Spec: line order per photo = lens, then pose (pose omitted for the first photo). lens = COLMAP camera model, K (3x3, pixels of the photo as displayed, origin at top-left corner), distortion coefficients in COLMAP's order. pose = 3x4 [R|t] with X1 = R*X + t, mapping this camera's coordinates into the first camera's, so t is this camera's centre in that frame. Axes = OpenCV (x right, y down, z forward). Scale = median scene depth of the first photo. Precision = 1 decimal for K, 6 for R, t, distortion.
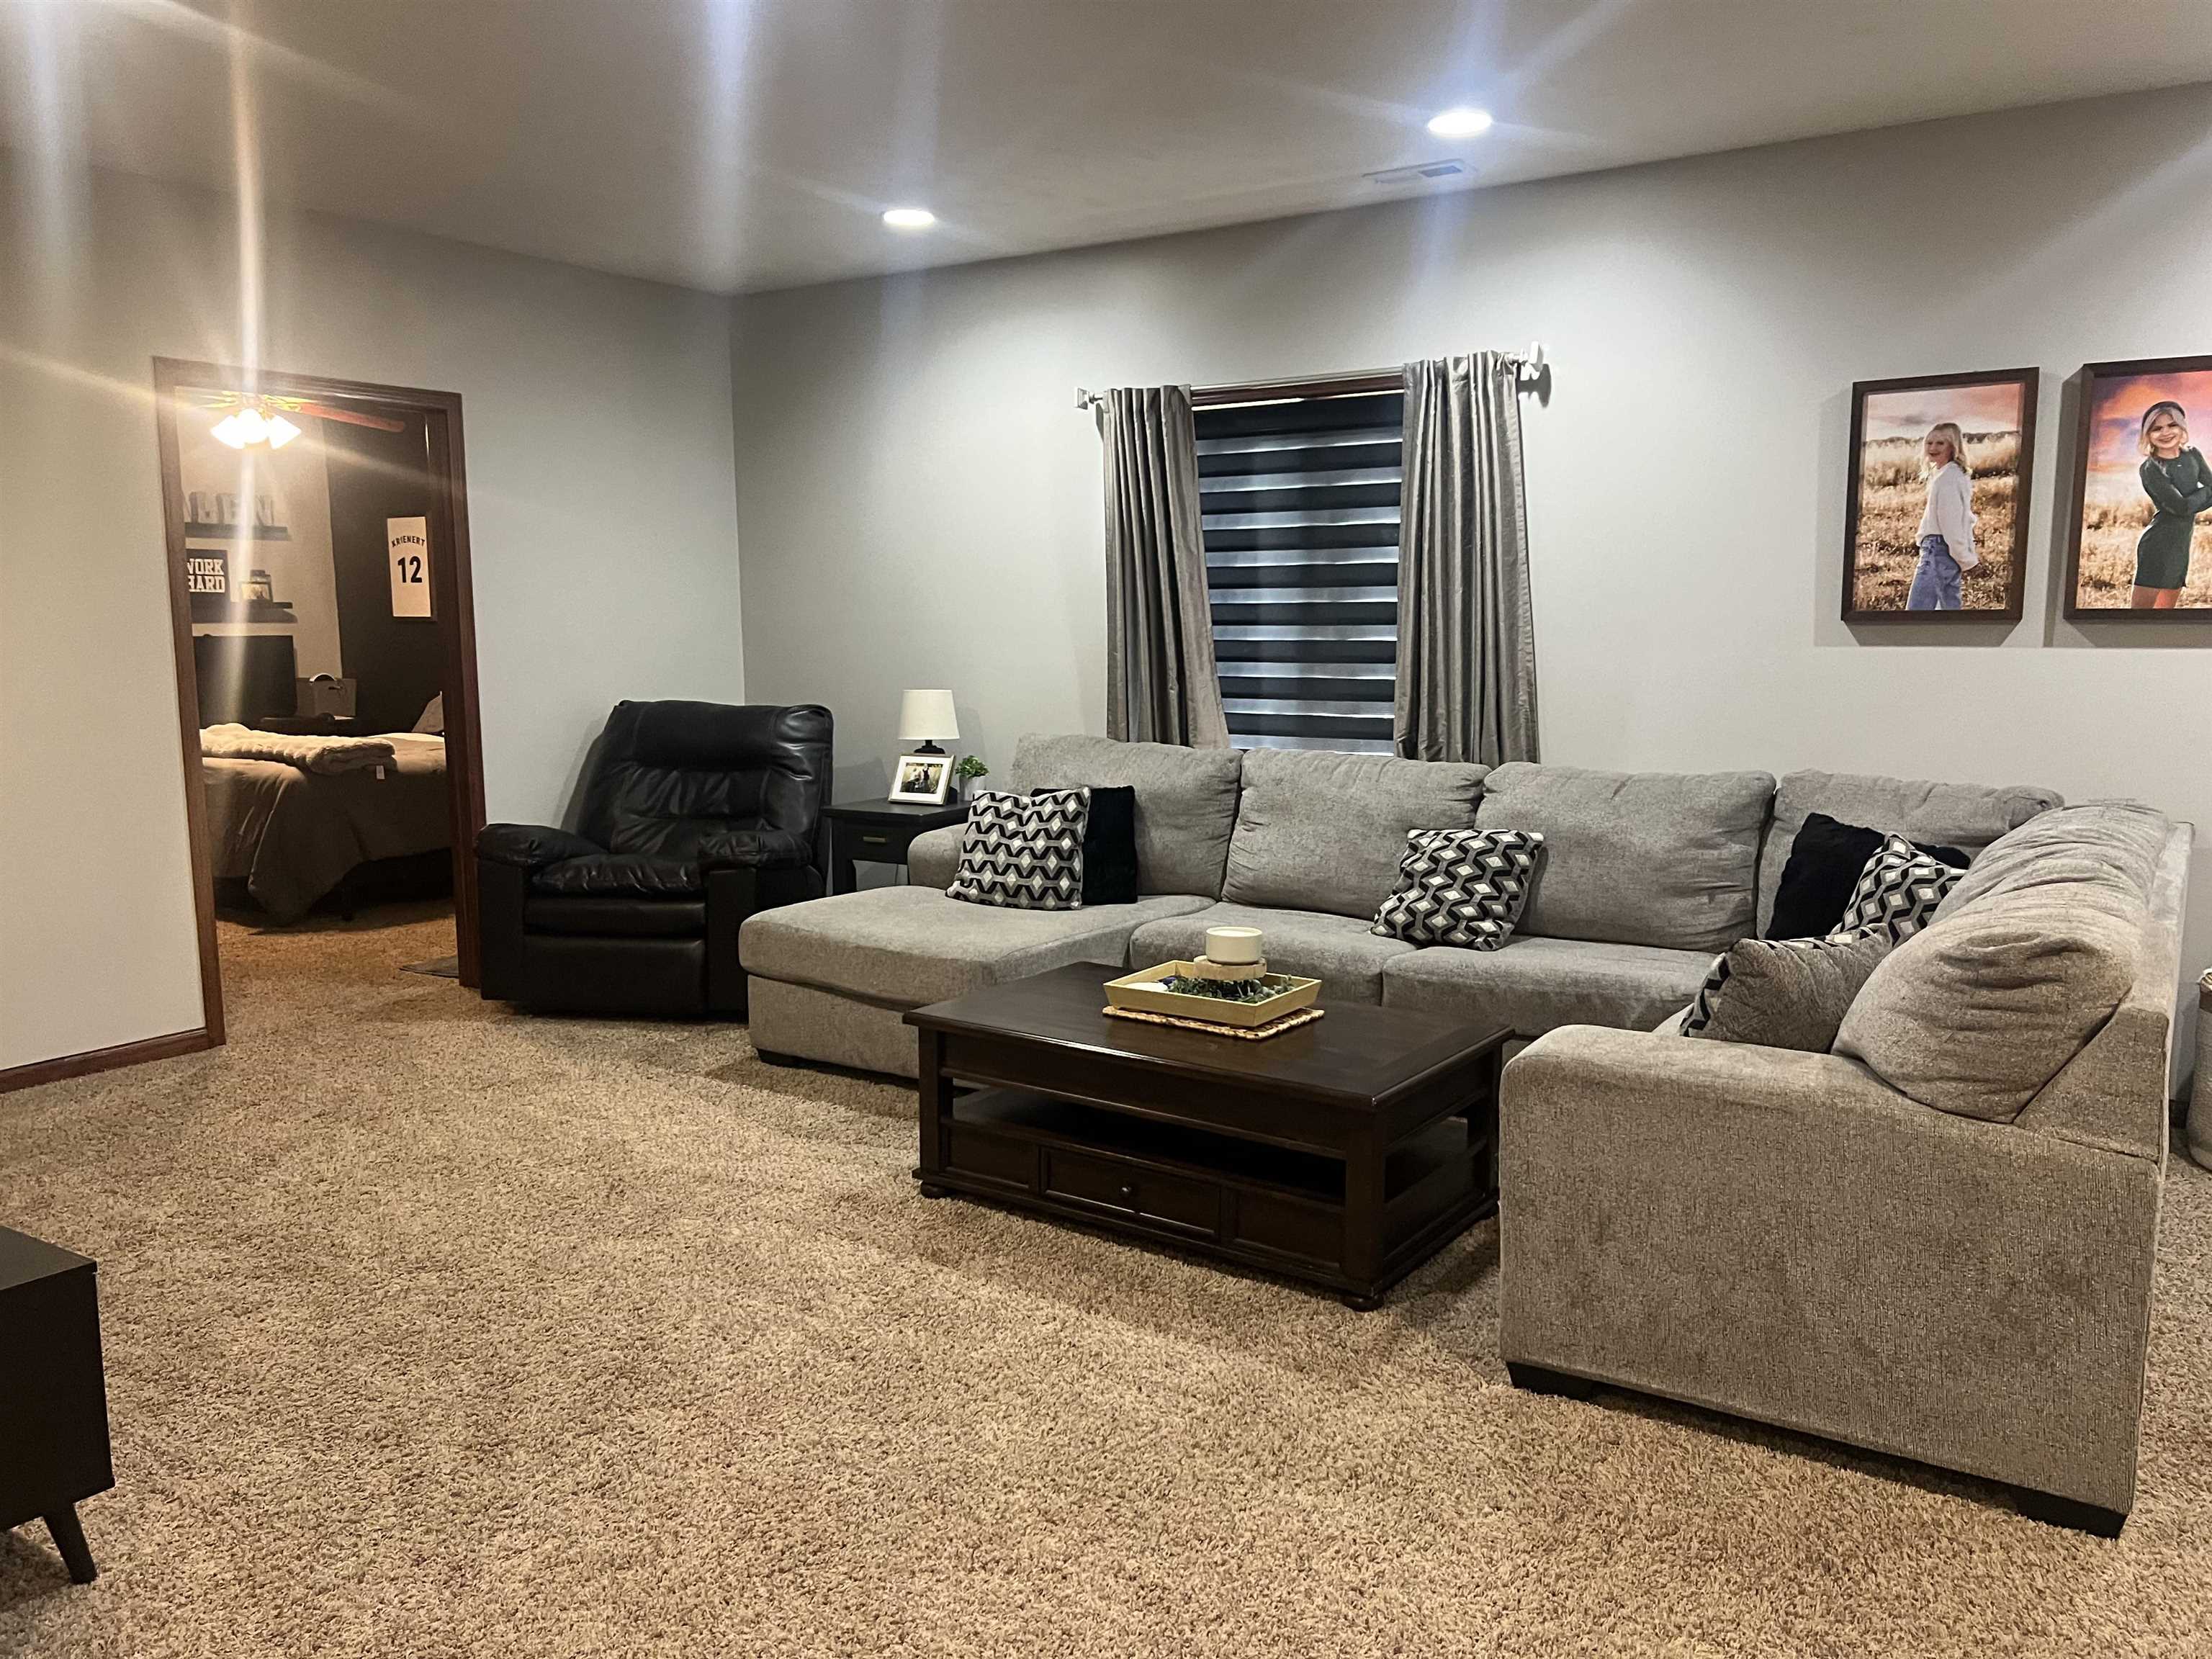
lens RADIAL K [[1671.0, 0, 1136.0], [0, 1671.0, 840.9], [0, 0, 1]] dist [0.062022, -0.077465]
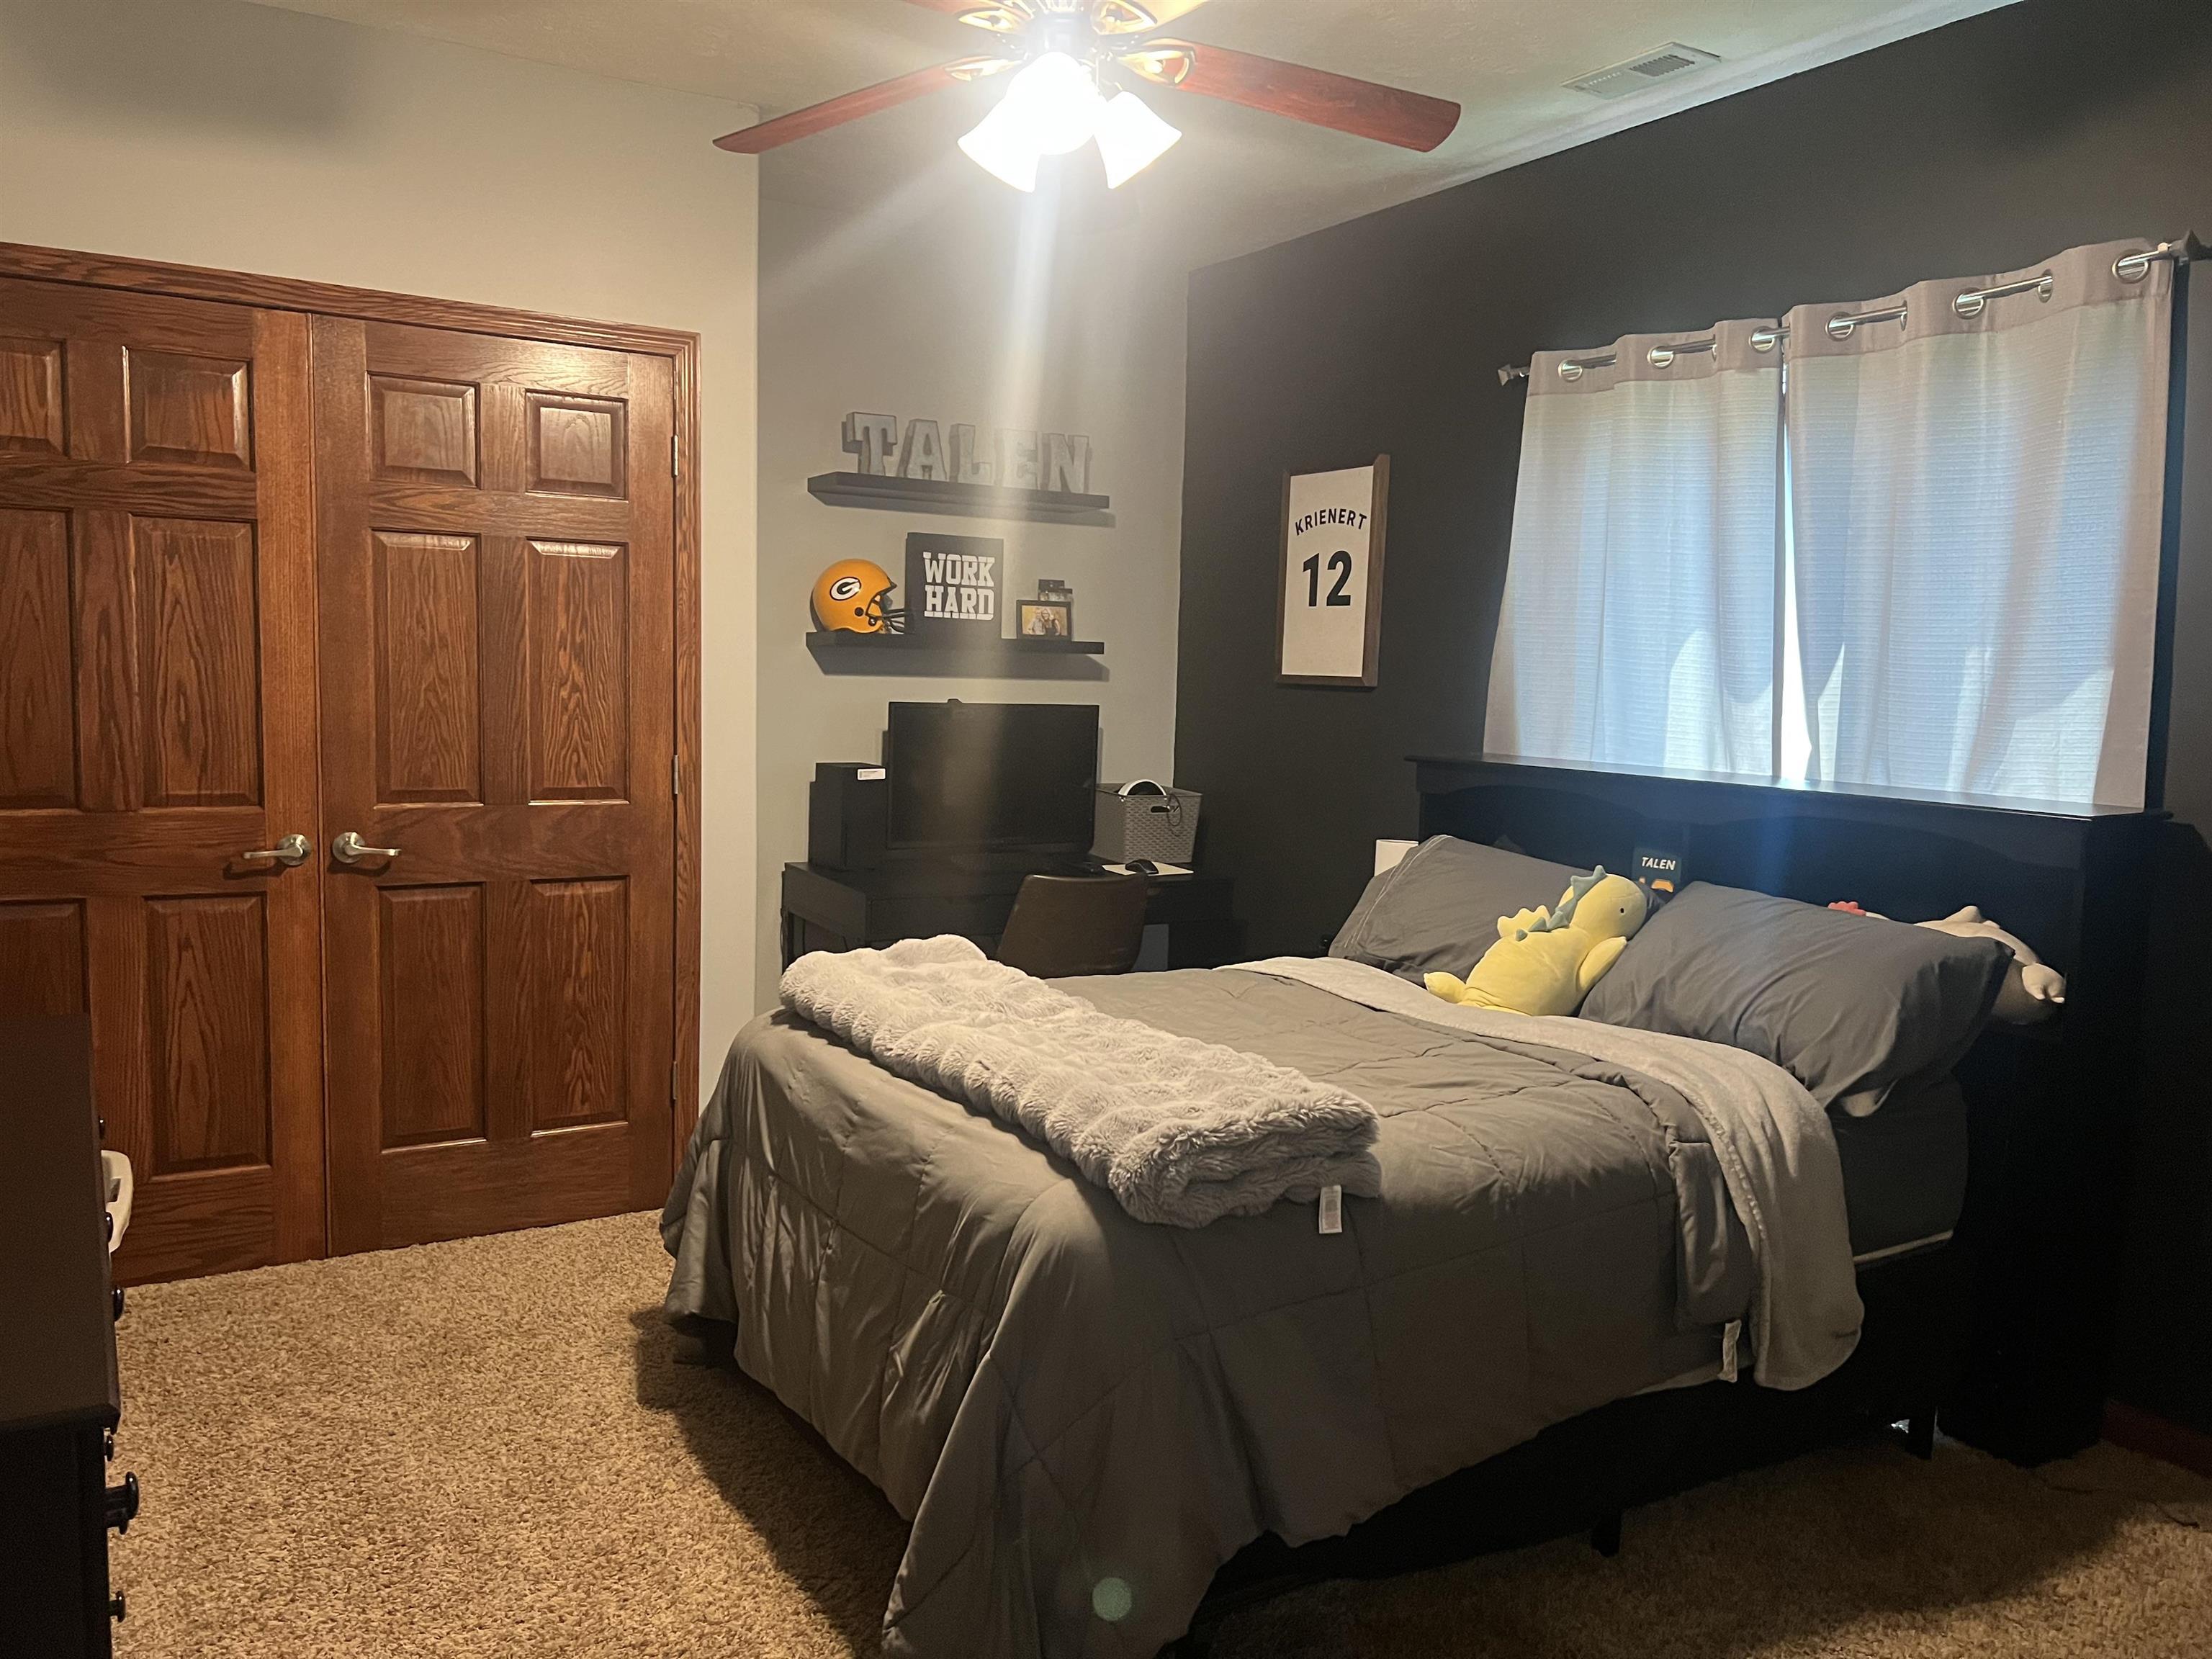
lens RADIAL K [[1671.0, 0, 1136.0], [0, 1671.0, 840.9], [0, 0, 1]] dist [0.062022, -0.077465]
pose [[0.906512, 0.074010, -0.415643, -0.276362], [-0.088856, 0.995908, -0.016461, -0.073734], [0.412724, 0.051854, 0.909379, 0.547577]]
